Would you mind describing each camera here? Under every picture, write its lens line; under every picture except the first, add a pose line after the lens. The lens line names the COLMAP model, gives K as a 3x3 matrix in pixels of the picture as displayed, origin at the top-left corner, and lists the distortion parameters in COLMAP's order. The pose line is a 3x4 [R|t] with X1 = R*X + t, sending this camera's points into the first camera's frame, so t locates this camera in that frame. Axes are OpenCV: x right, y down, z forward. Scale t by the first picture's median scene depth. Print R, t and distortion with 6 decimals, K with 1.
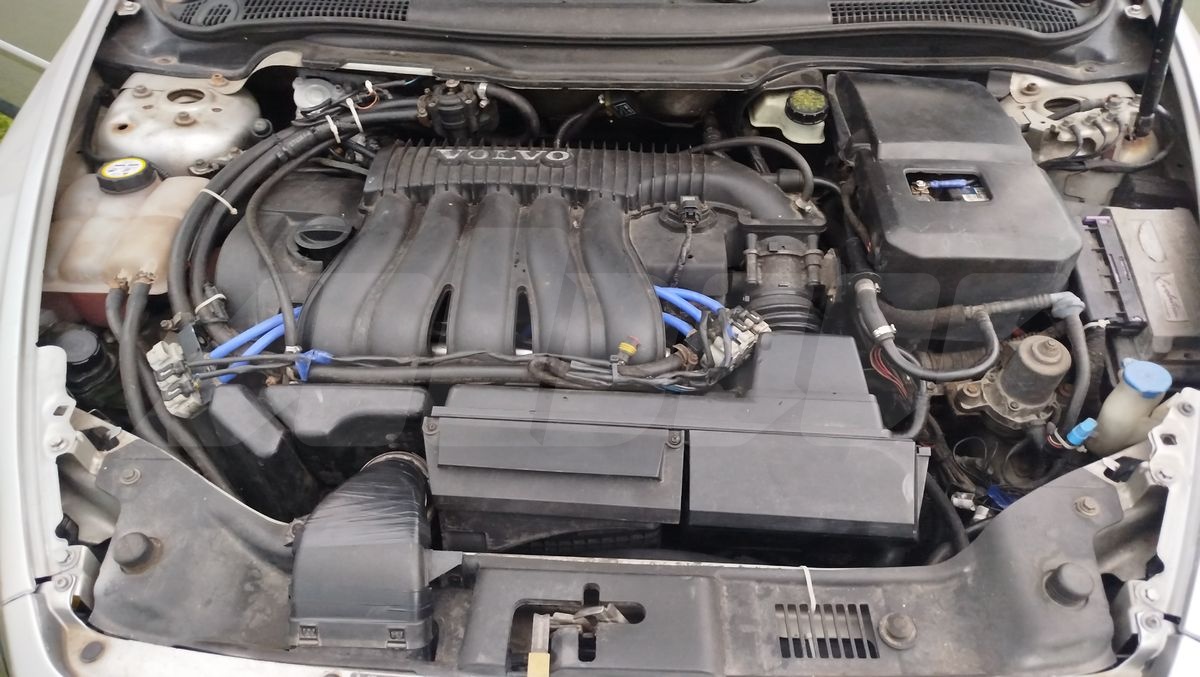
lens RADIAL K [[859.9, 0, 608.7], [0, 859.9, 337.5], [0, 0, 1]] dist [-0.003660, 0.026616]
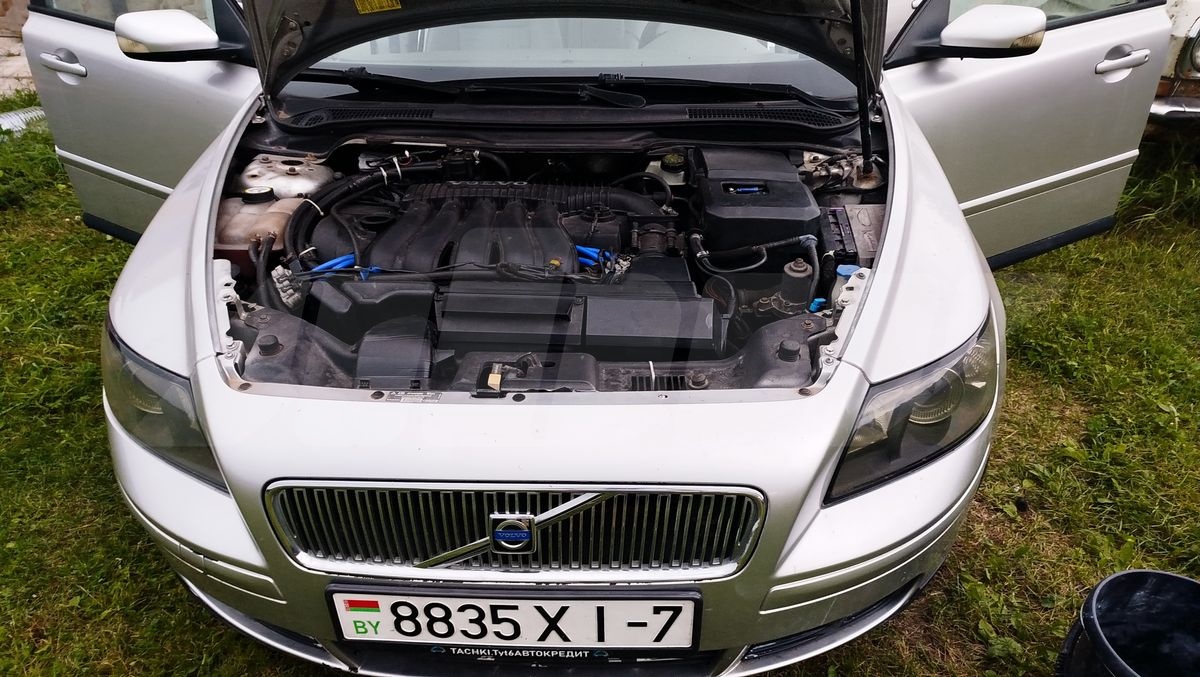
lens RADIAL K [[859.9, 0, 598.4], [0, 859.9, 338.2], [0, 0, 1]] dist [-0.003660, 0.026616]
pose [[0.999992, 0.003982, -0.000620, 0.095725], [-0.004003, 0.964035, -0.265746, 0.526669], [-0.000460, 0.265746, 0.964043, -0.529797]]
